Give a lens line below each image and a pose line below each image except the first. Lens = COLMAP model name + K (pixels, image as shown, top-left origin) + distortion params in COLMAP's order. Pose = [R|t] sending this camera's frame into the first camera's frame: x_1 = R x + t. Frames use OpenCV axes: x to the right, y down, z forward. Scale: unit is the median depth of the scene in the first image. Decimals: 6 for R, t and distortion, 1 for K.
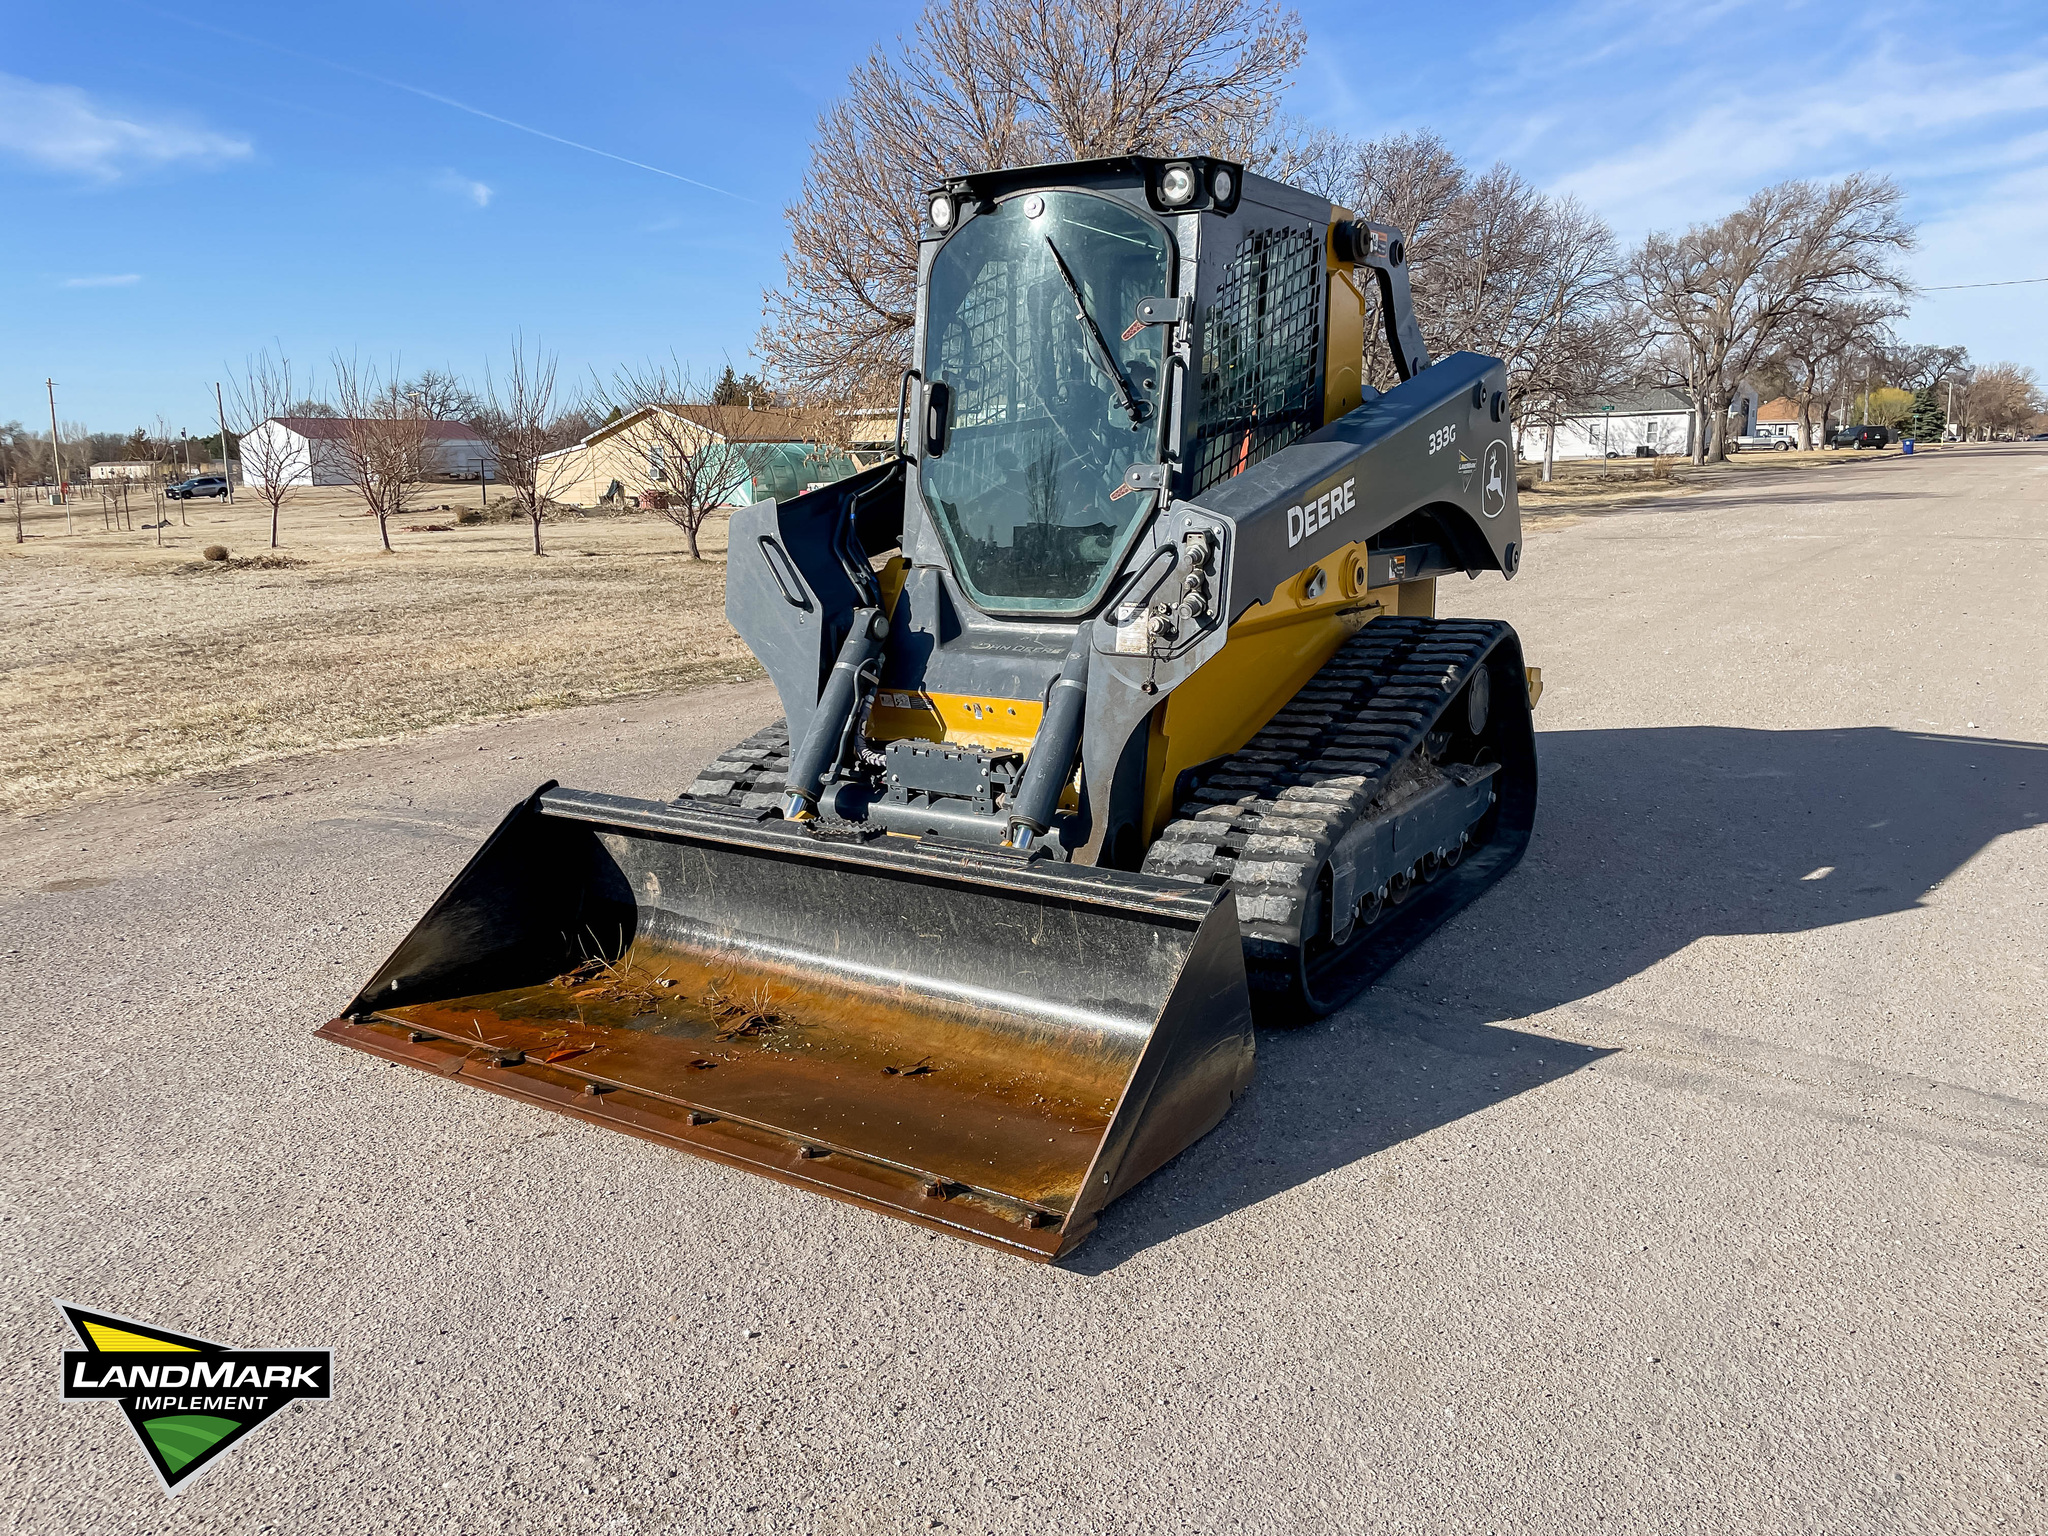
lens RADIAL K [[1527.2, 0, 1021.8], [0, 1527.2, 760.1], [0, 0, 1]] dist [0.106635, -0.141060]
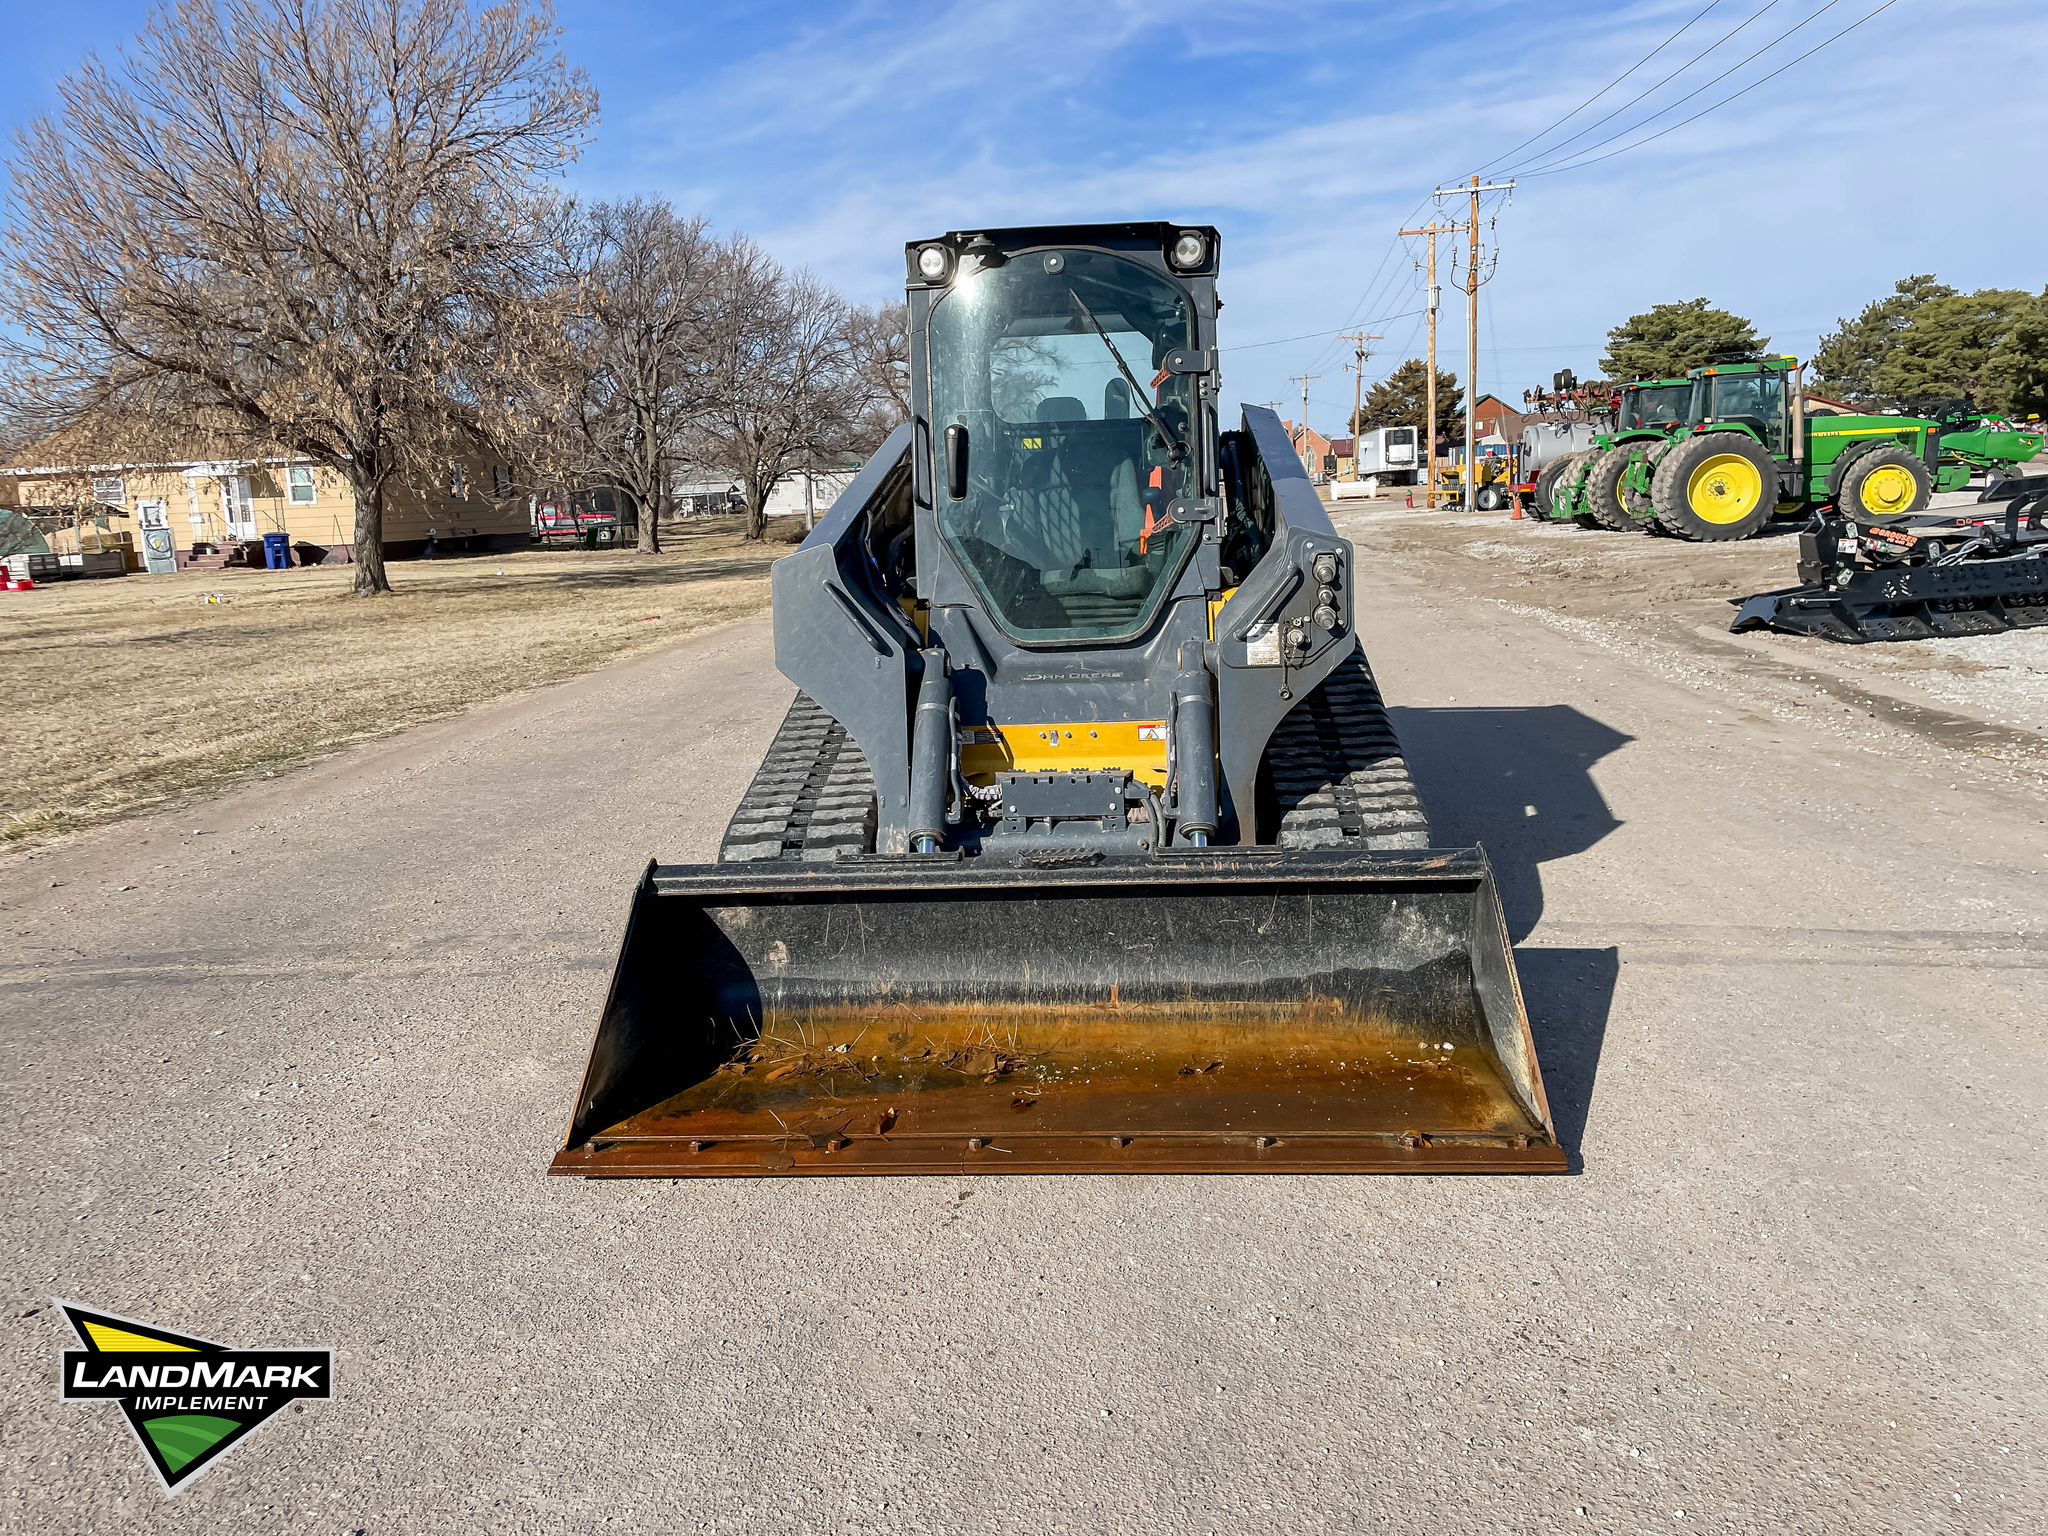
lens RADIAL K [[1527.2, 0, 1021.8], [0, 1527.2, 760.1], [0, 0, 1]] dist [0.106635, -0.141060]
pose [[0.873681, -0.102952, 0.475480, -0.547103], [0.119542, 0.992818, -0.004689, -0.014895], [-0.471583, 0.060937, 0.879714, 0.094303]]
